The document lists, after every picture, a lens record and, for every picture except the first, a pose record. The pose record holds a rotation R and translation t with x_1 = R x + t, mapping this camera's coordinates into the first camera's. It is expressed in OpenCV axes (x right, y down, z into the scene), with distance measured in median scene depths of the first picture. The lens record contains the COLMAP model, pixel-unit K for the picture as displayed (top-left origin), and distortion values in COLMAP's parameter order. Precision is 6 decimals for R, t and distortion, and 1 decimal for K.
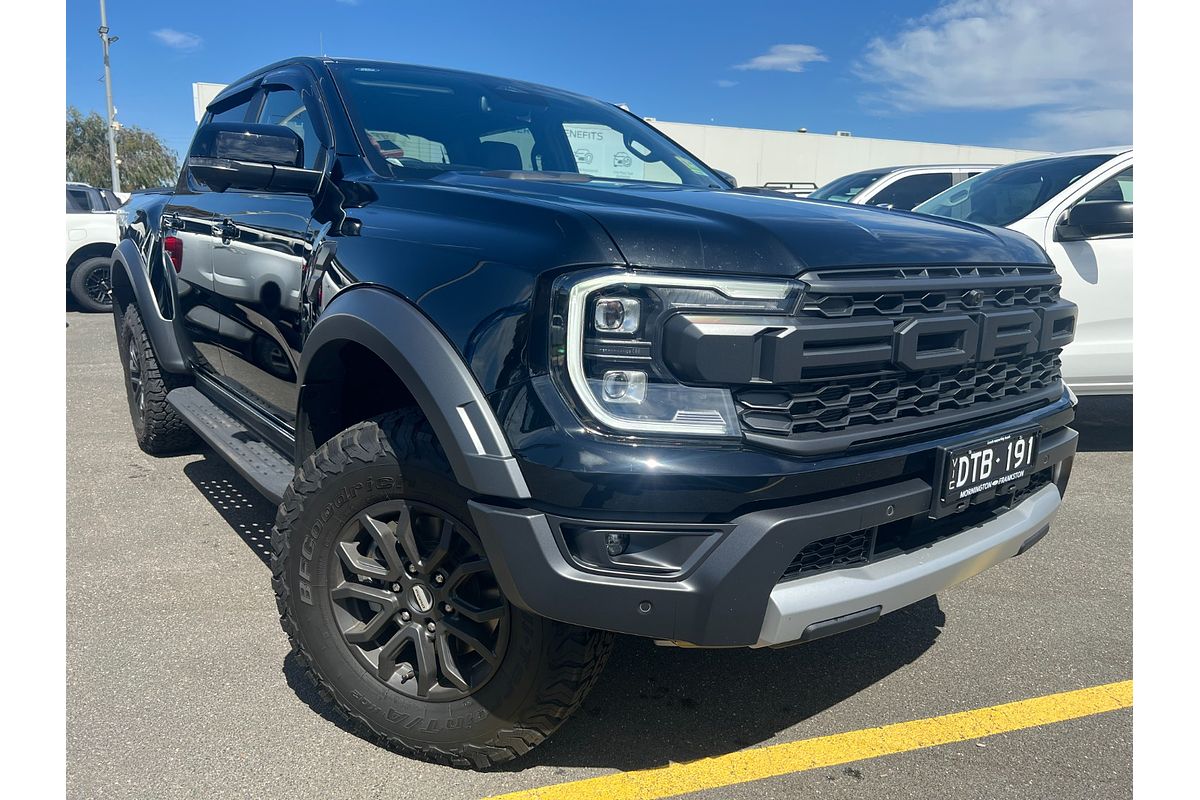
lens RADIAL K [[834.7, 0, 617.2], [0, 834.7, 418.1], [0, 0, 1]] dist [0.007591, 0.001083]
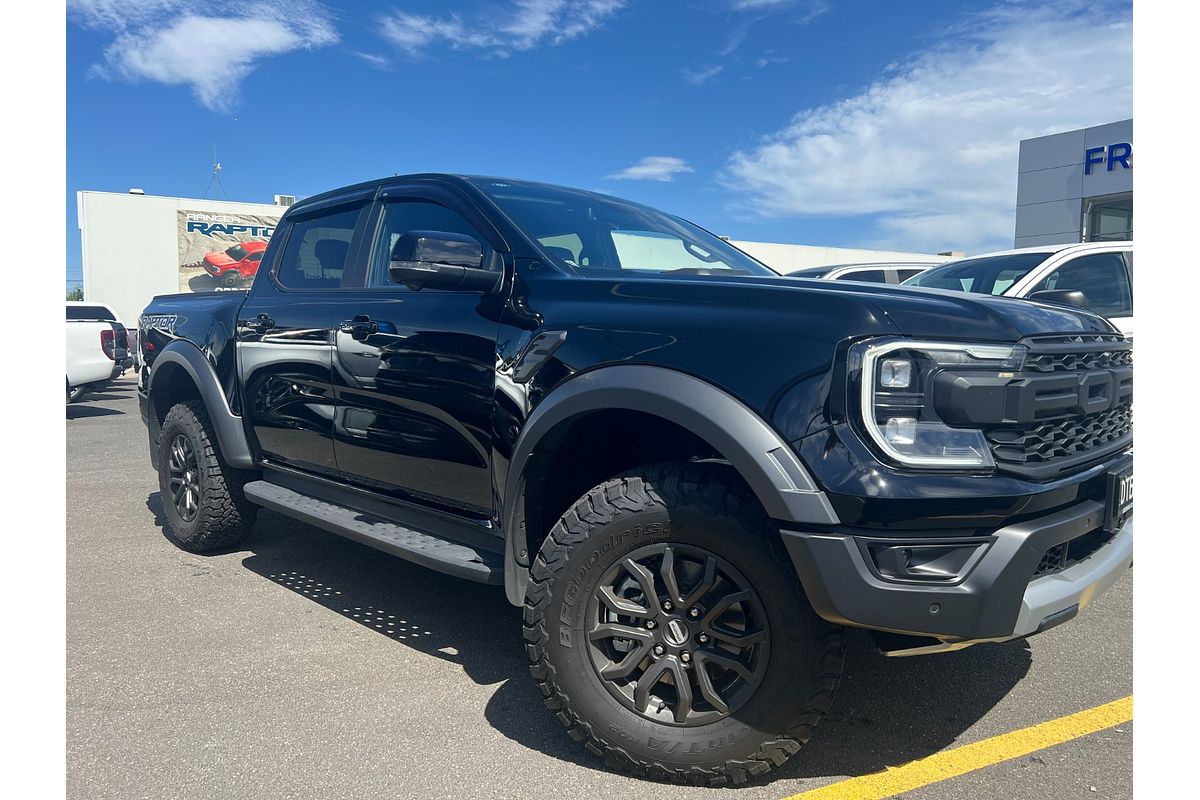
lens RADIAL K [[840.4, 0, 598.1], [0, 840.4, 419.8], [0, 0, 1]] dist [0.059893, -0.099610]
pose [[0.990083, -0.035572, 0.135907, -0.473231], [0.051171, 0.992269, -0.113065, 0.051515], [-0.130835, 0.118898, 0.984249, -0.149392]]
